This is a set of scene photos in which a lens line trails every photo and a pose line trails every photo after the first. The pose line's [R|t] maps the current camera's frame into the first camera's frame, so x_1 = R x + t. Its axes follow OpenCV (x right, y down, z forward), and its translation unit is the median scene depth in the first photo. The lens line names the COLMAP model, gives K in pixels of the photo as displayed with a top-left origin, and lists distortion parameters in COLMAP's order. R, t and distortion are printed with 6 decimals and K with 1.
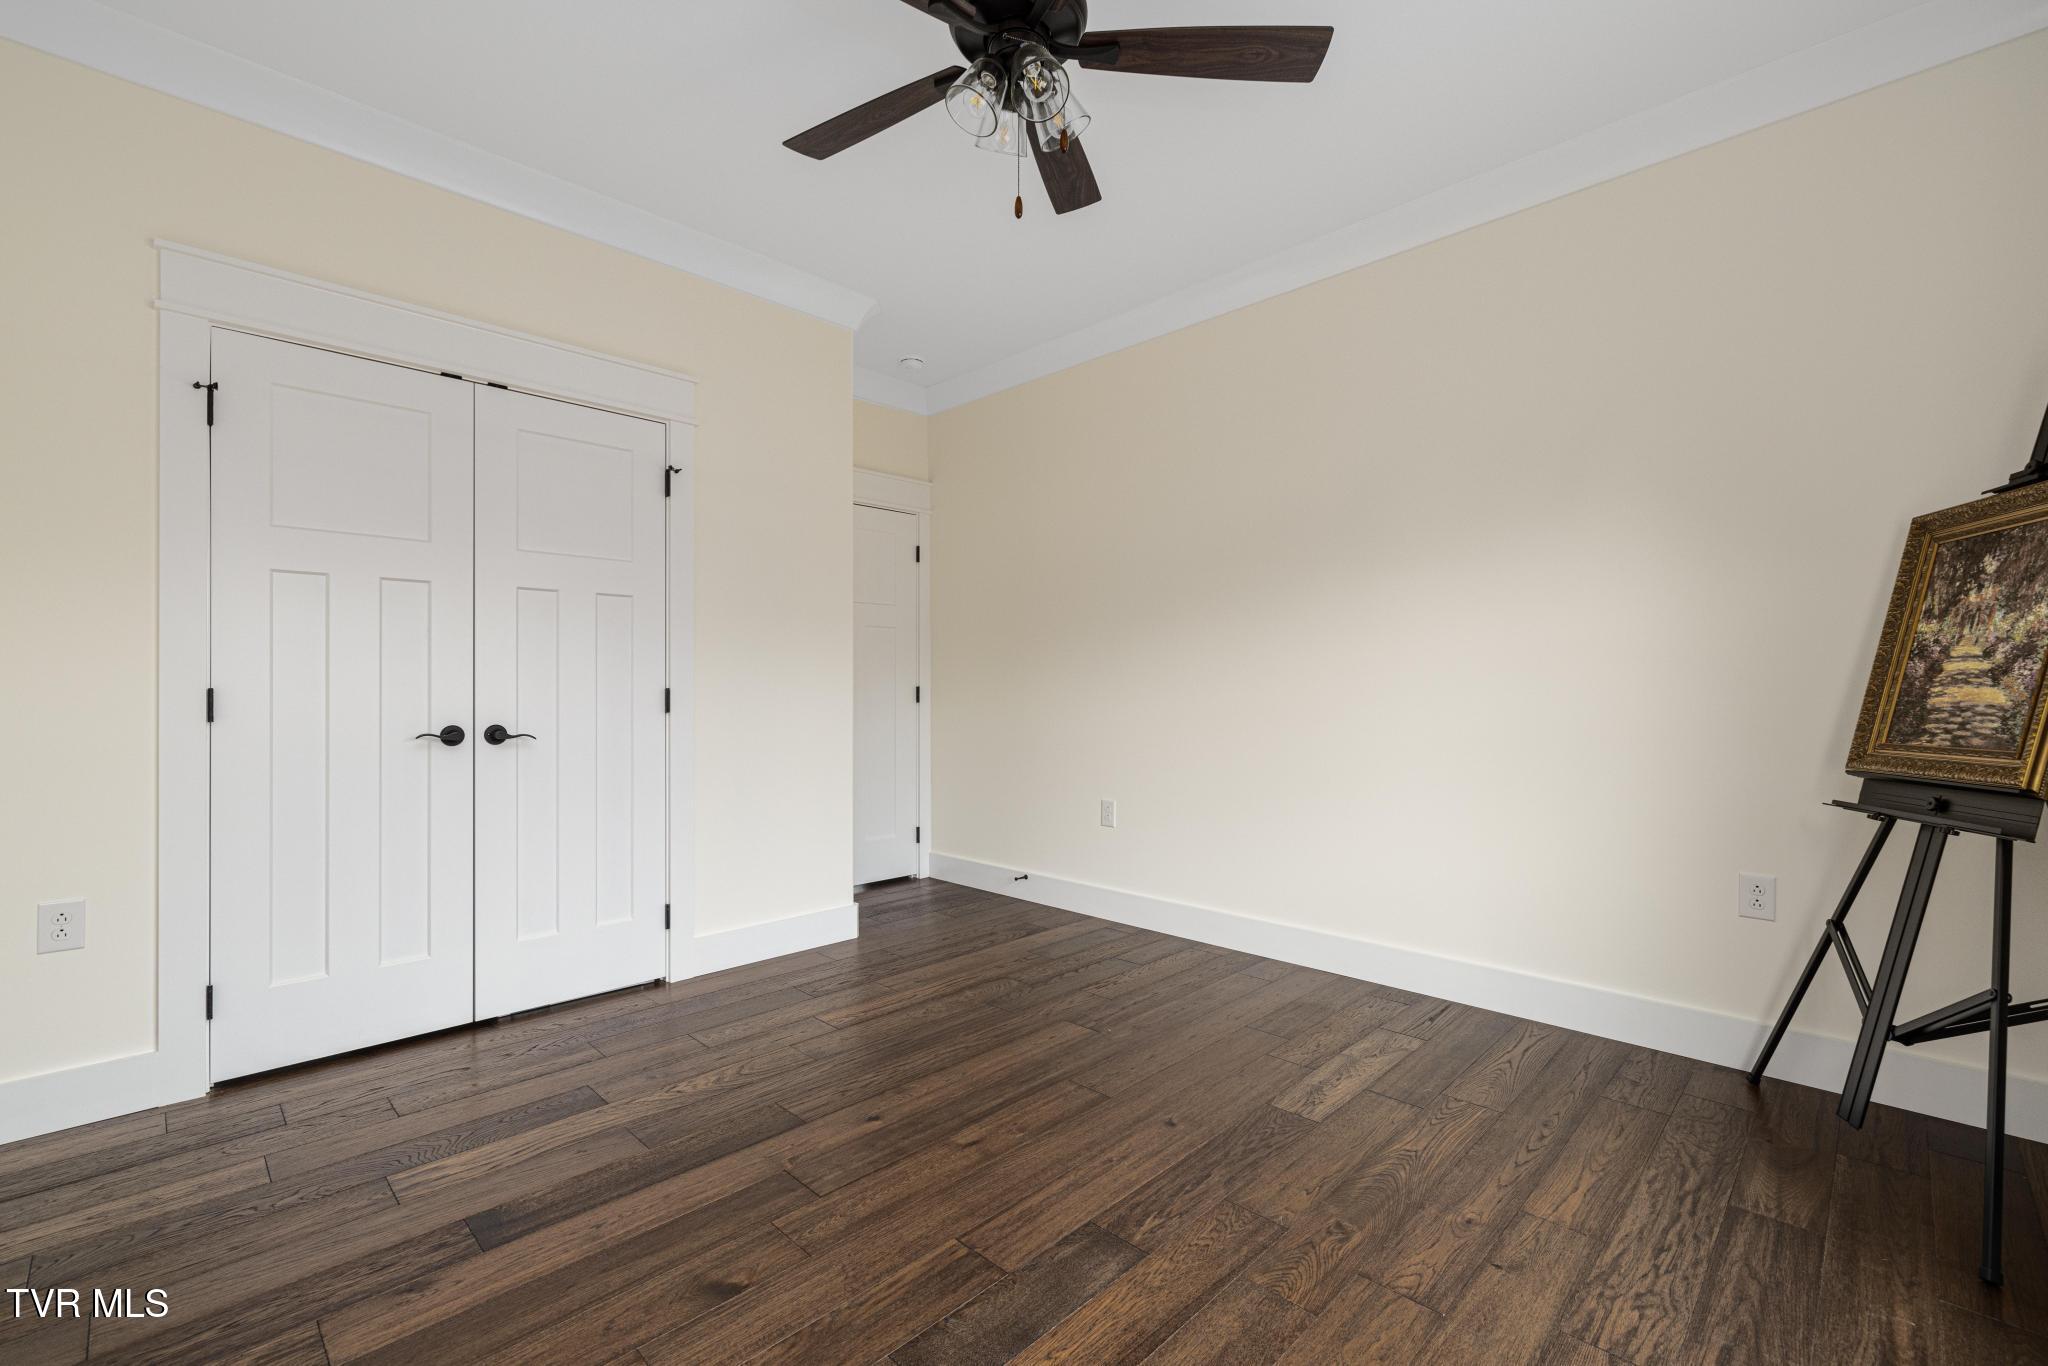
lens RADIAL K [[885.4, 0, 1024.0], [0, 885.4, 683.0], [0, 0, 1]] dist [0.000983, 0.000146]
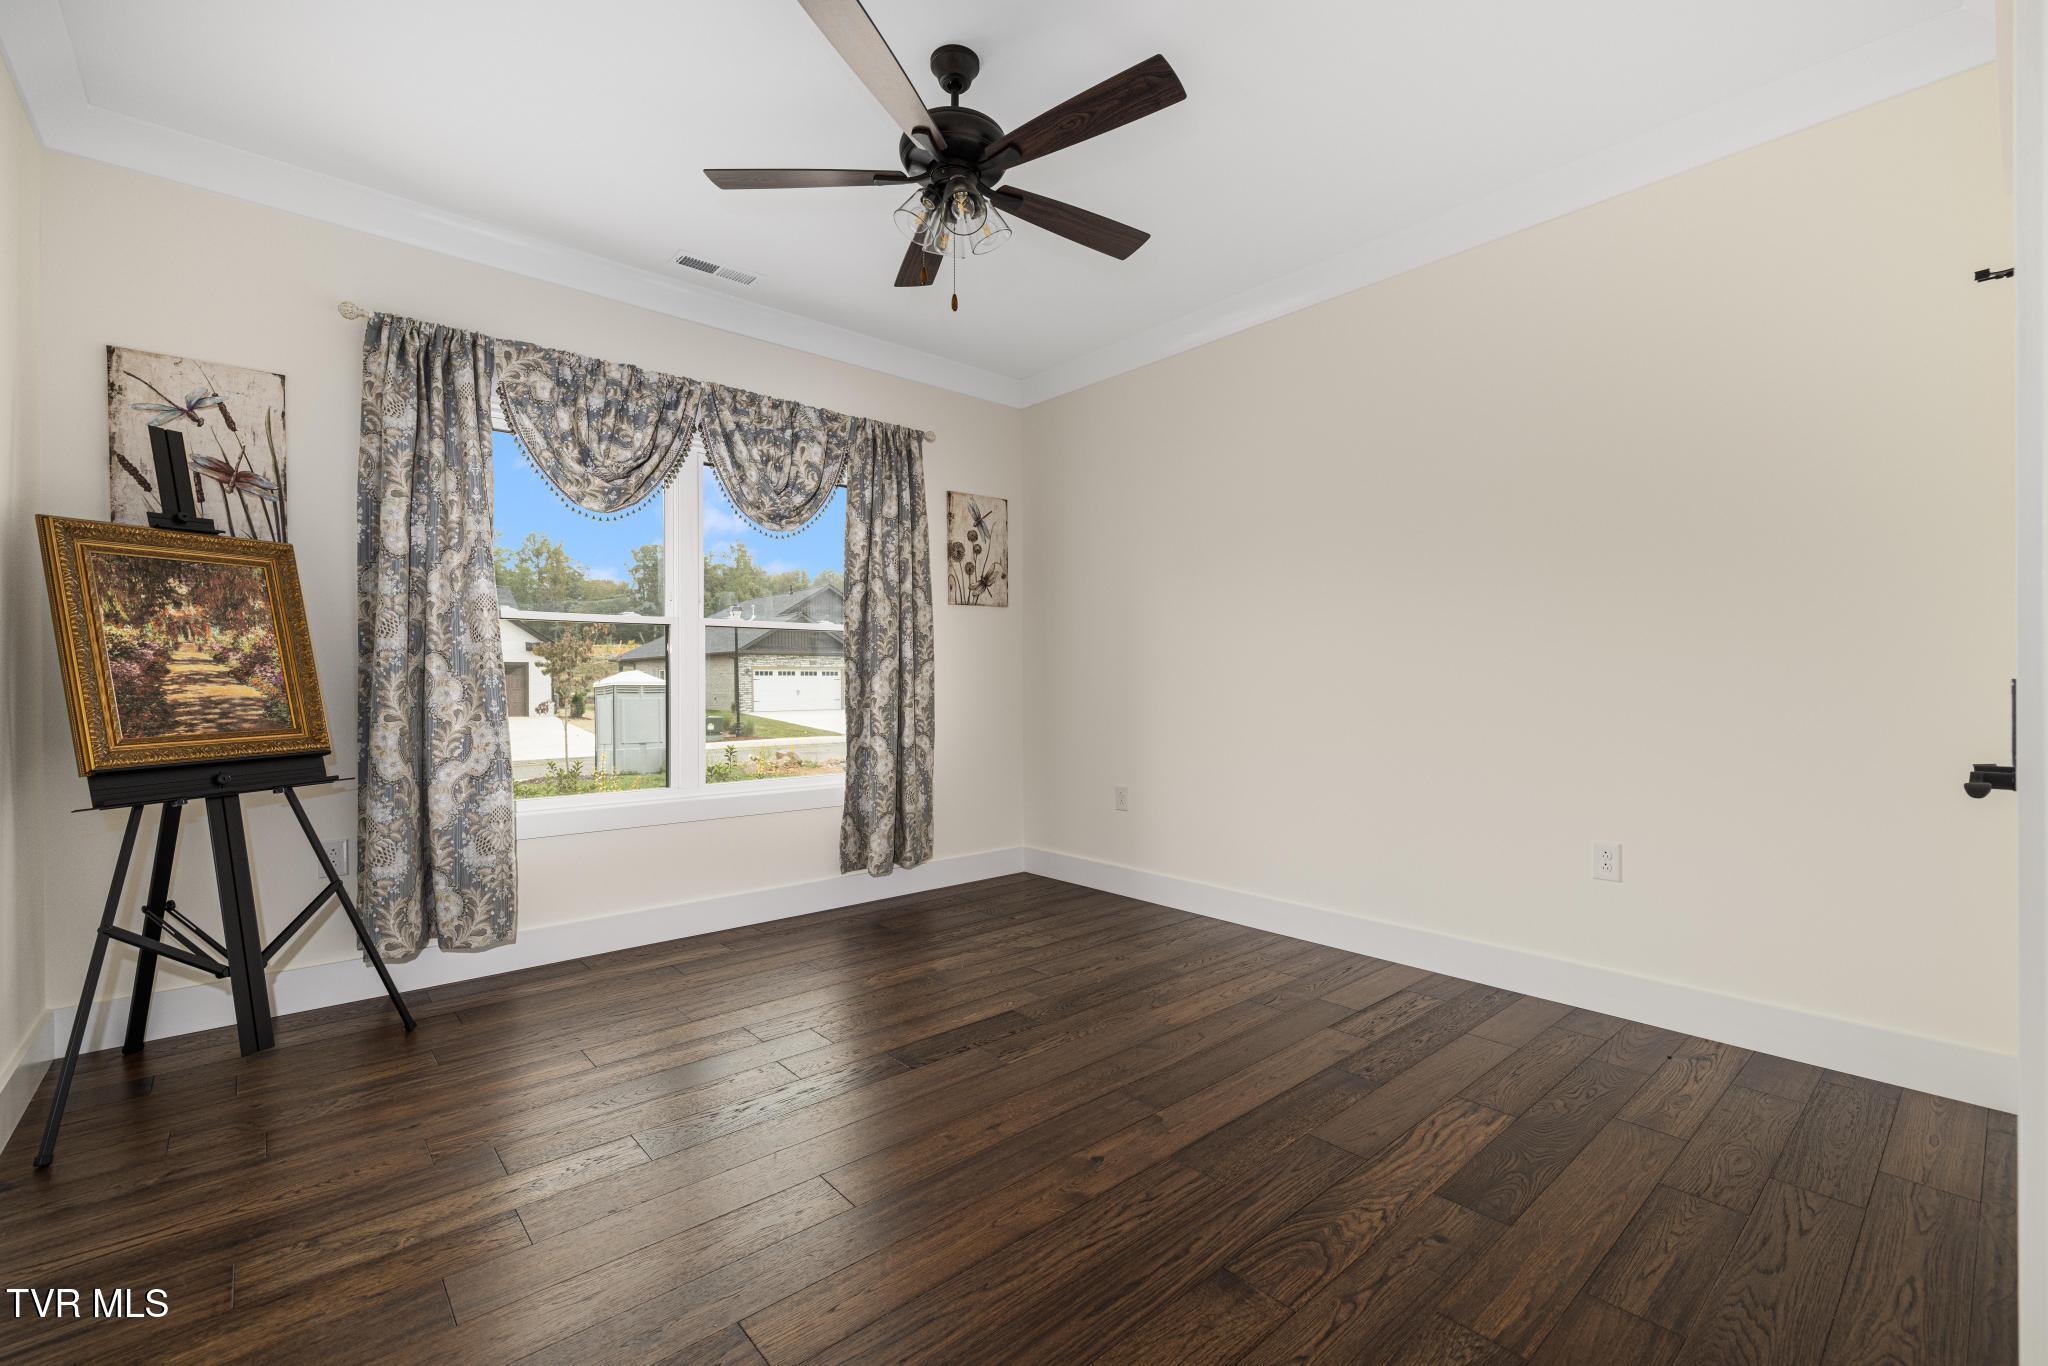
lens RADIAL K [[885.4, 0, 1024.0], [0, 885.4, 683.0], [0, 0, 1]] dist [0.000983, 0.000146]
pose [[-0.997682, 0.005816, 0.067802, -0.177410], [0.005684, 0.999982, -0.002142, 0.010712], [-0.067813, -0.001752, -0.997696, 2.119382]]
